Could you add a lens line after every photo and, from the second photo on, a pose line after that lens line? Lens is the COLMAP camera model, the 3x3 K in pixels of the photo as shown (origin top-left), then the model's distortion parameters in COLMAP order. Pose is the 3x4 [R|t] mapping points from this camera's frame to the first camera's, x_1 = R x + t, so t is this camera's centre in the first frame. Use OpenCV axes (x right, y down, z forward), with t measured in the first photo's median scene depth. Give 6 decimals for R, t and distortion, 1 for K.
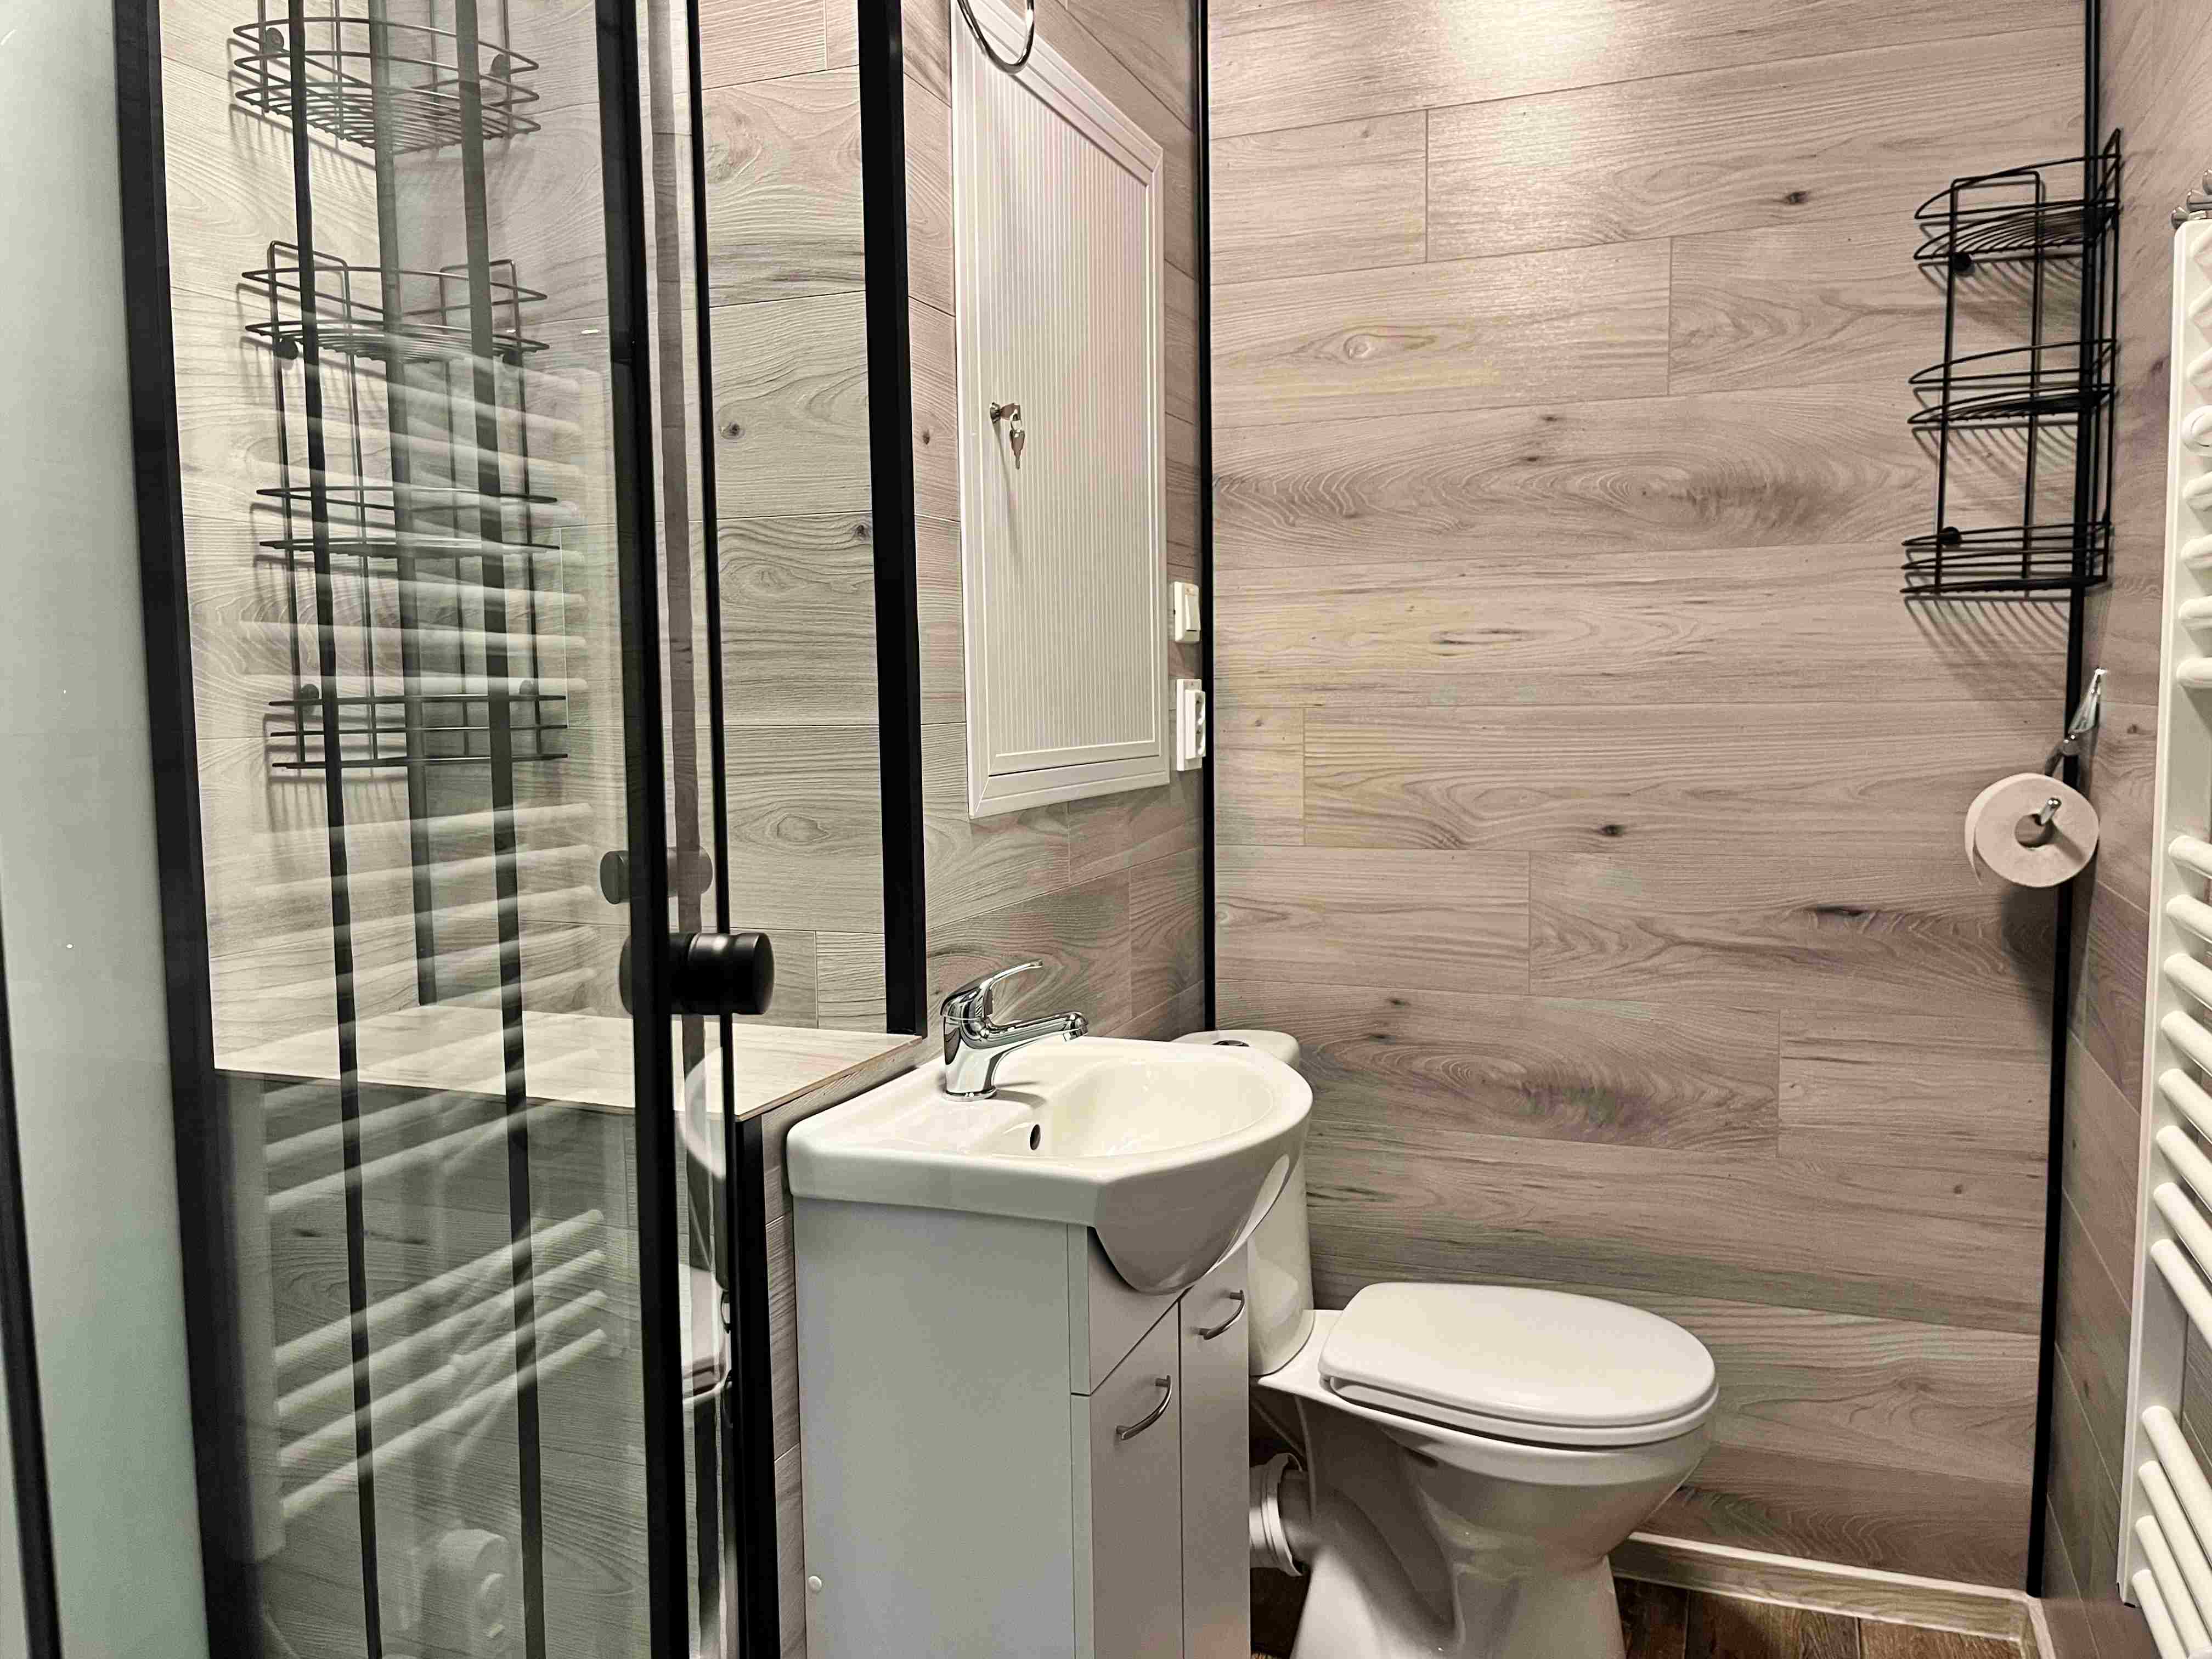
lens RADIAL K [[1684.9, 0, 1091.4], [0, 1684.9, 838.3], [0, 0, 1]] dist [0.062388, -0.079809]
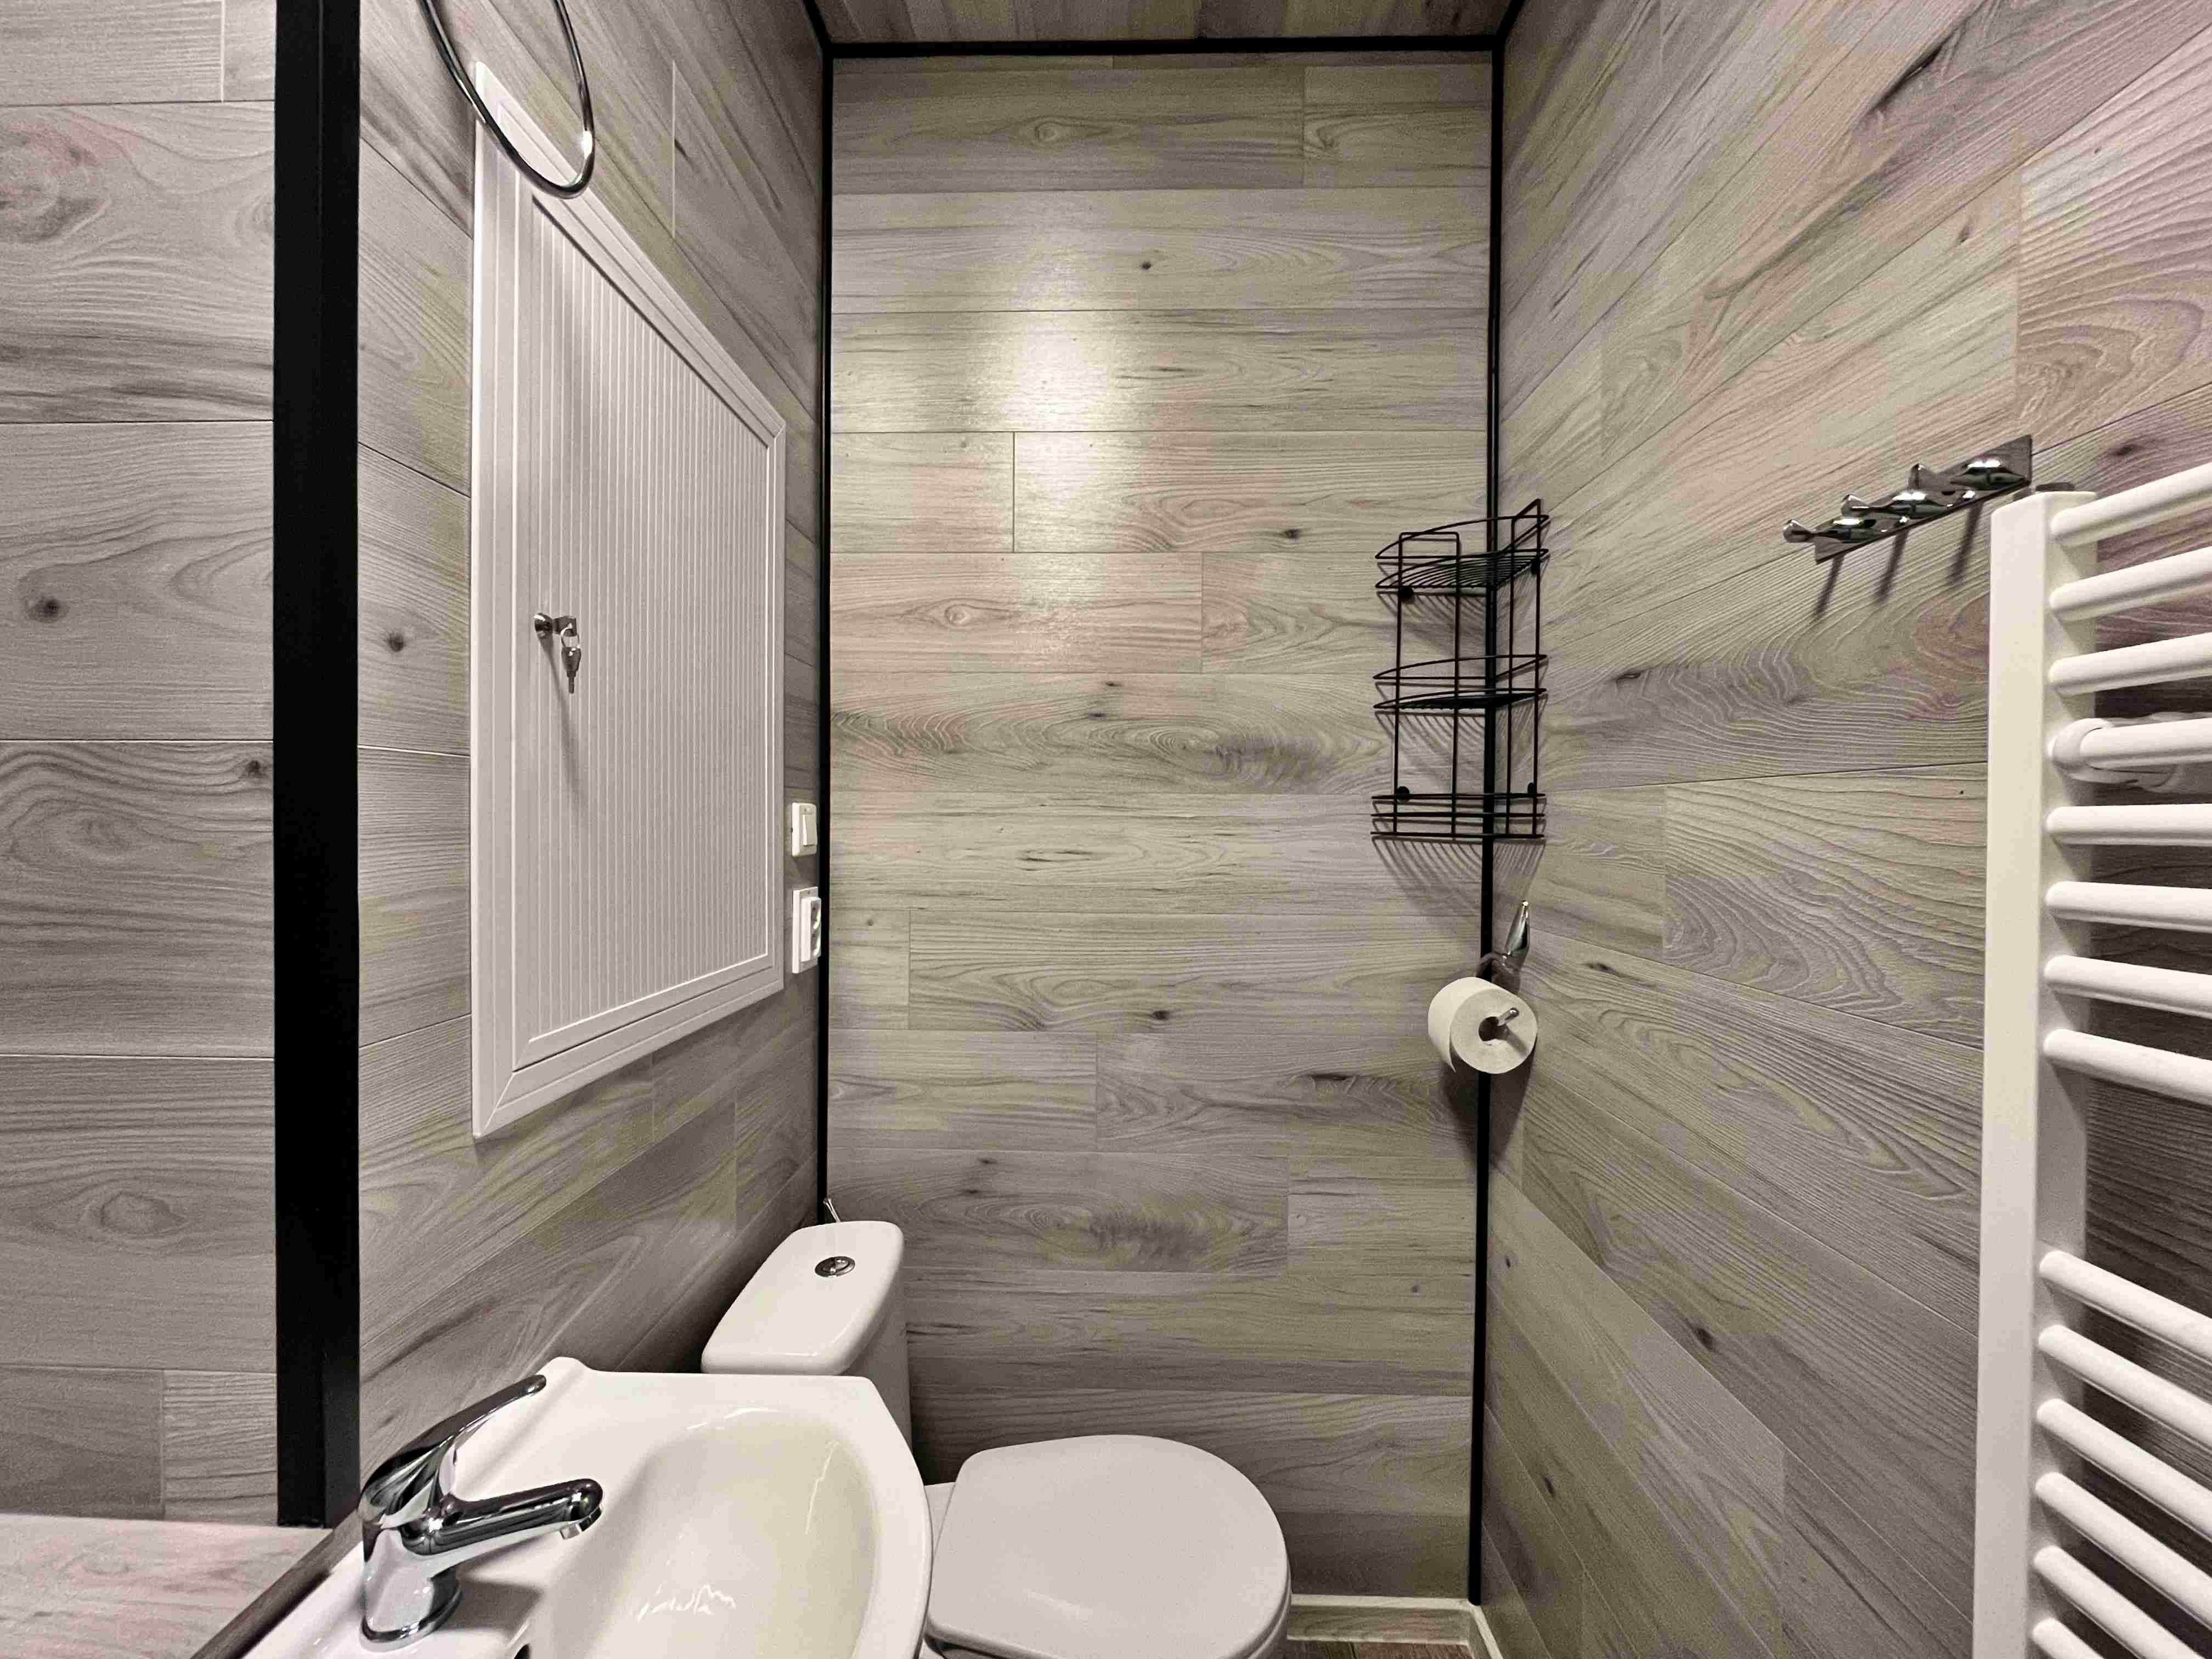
lens RADIAL K [[912.8, 0, 1109.6], [0, 912.8, 823.6], [0, 0, 1]] dist [-0.004323, 0.000535]
pose [[0.937910, 0.019191, 0.346348, 0.042229], [0.011736, 0.996141, -0.086978, -0.093771], [-0.346681, 0.085642, 0.934065, 0.412466]]
